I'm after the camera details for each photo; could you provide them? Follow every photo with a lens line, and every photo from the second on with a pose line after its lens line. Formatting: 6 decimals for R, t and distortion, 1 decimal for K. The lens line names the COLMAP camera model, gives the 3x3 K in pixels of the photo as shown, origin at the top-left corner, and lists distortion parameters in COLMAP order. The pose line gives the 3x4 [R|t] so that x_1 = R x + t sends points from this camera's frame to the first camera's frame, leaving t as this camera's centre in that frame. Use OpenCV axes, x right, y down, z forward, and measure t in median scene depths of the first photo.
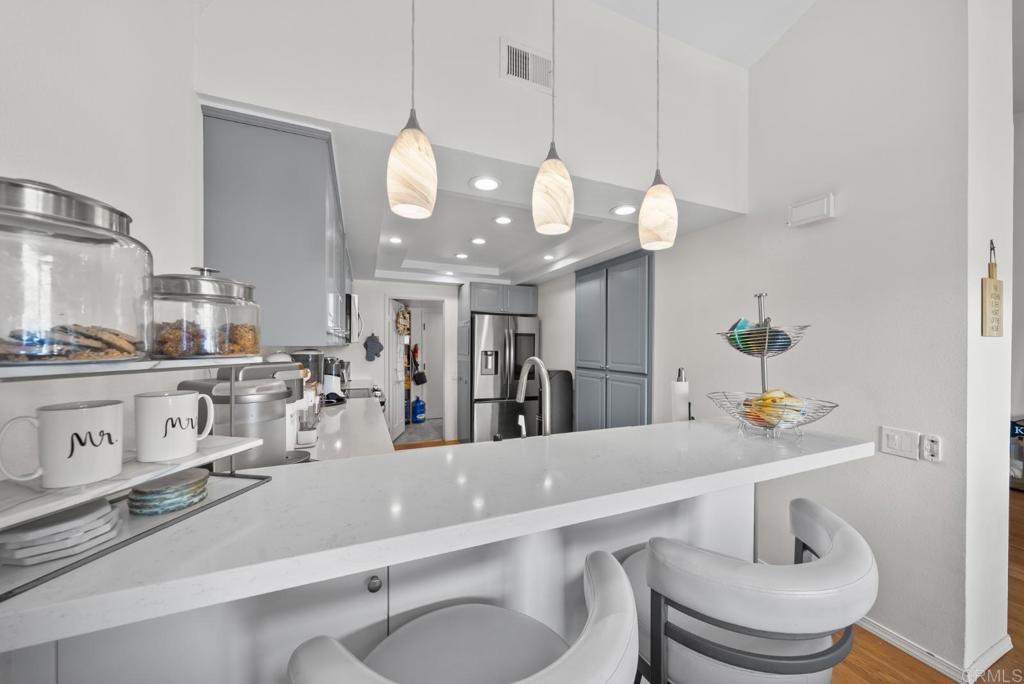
lens RADIAL K [[353.2, 0, 512.3], [0, 353.2, 350.5], [0, 0, 1]] dist [-0.007702, -0.000389]
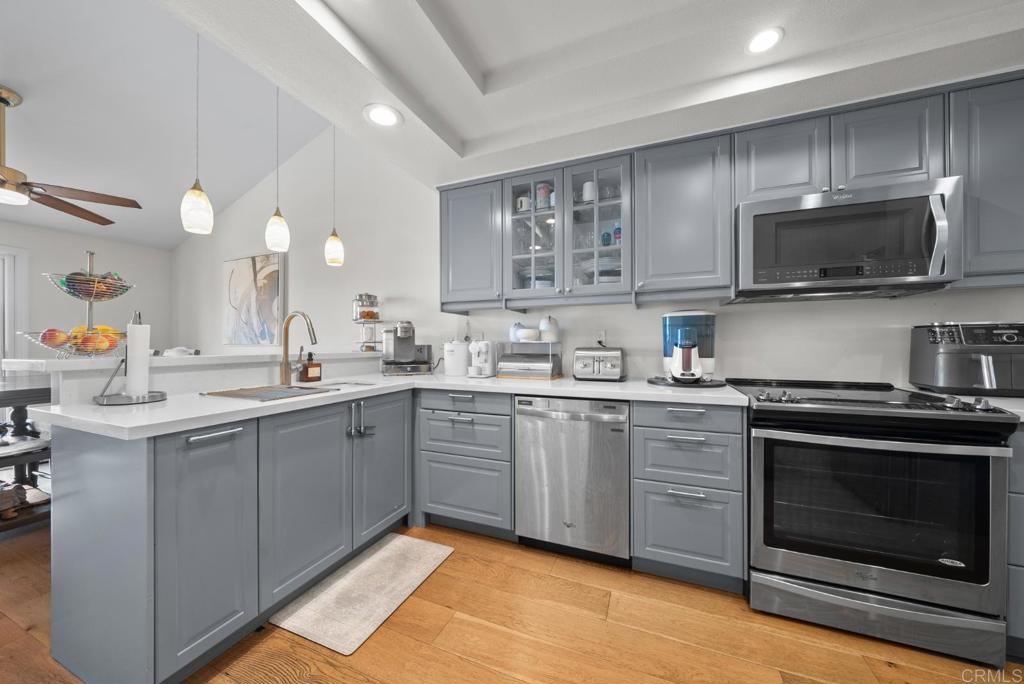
lens RADIAL K [[352.9, 0, 514.7], [0, 352.9, 344.0], [0, 0, 1]] dist [-0.000287, 0.000049]
pose [[-0.699310, -0.003849, -0.714809, 0.146183], [-0.008730, 0.999957, 0.003157, 0.046081], [0.714766, 0.008448, -0.699313, 0.844235]]
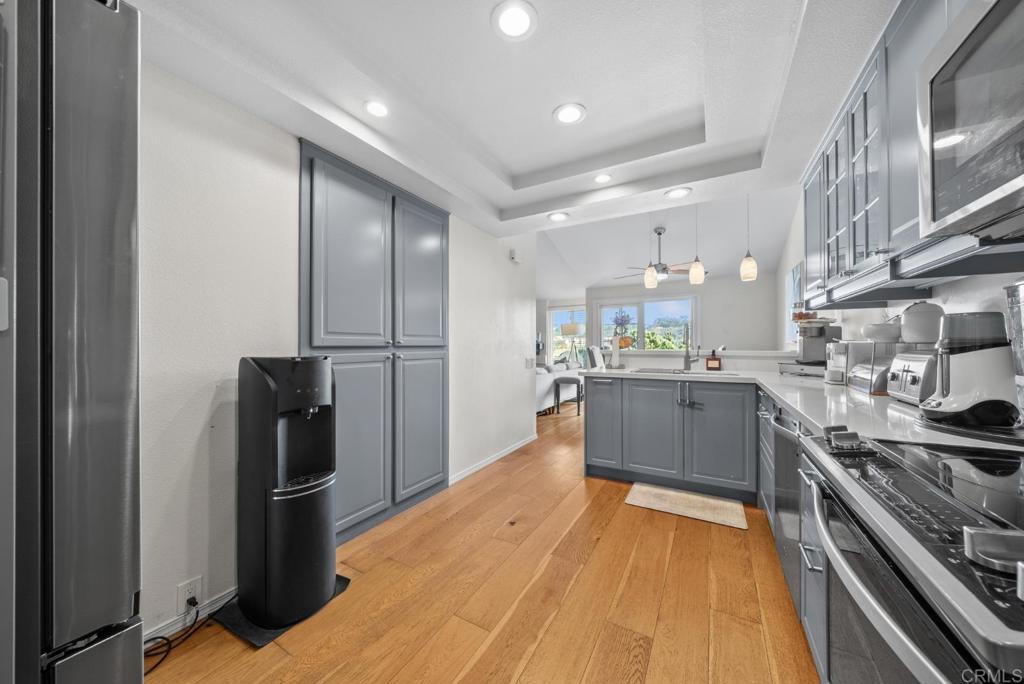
lens RADIAL K [[355.4, 0, 507.8], [0, 355.4, 339.1], [0, 0, 1]] dist [-0.008805, -0.000108]
pose [[-0.611731, 0.009263, 0.791012, -0.346020], [0.008907, 0.999949, -0.004822, 0.039658], [-0.791016, 0.004096, -0.611782, 1.063601]]
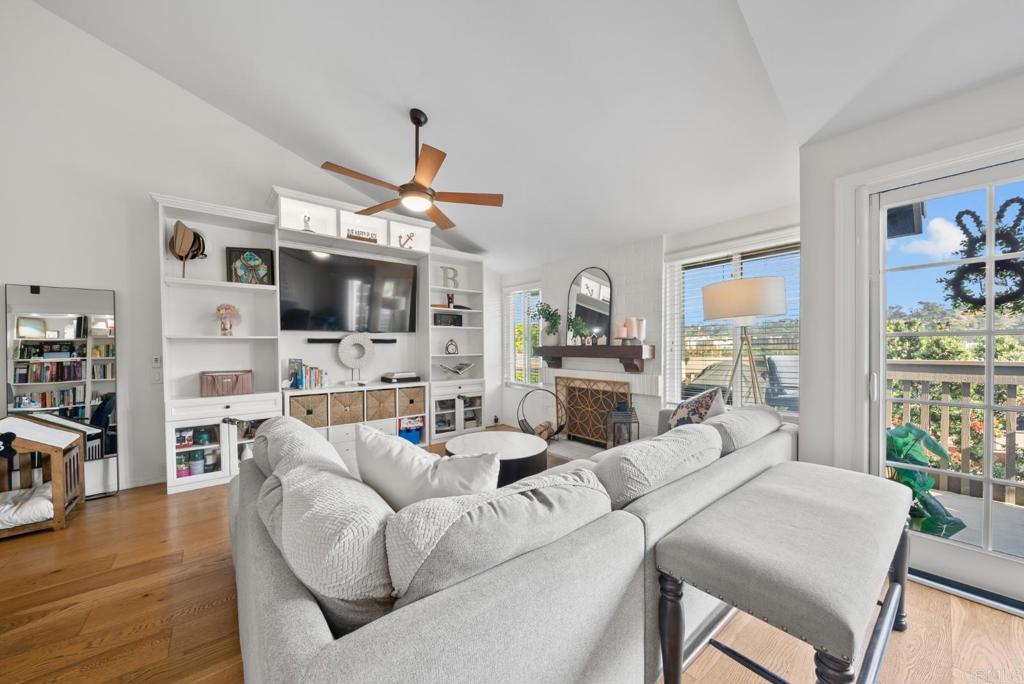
lens RADIAL K [[359.5, 0, 505.8], [0, 359.5, 352.0], [0, 0, 1]] dist [-0.005384, -0.000032]
pose [[-0.286529, -0.014979, 0.957954, 0.467440], [0.018500, 0.999605, 0.021164, 0.049875], [-0.957893, 0.023786, -0.286139, 0.193409]]
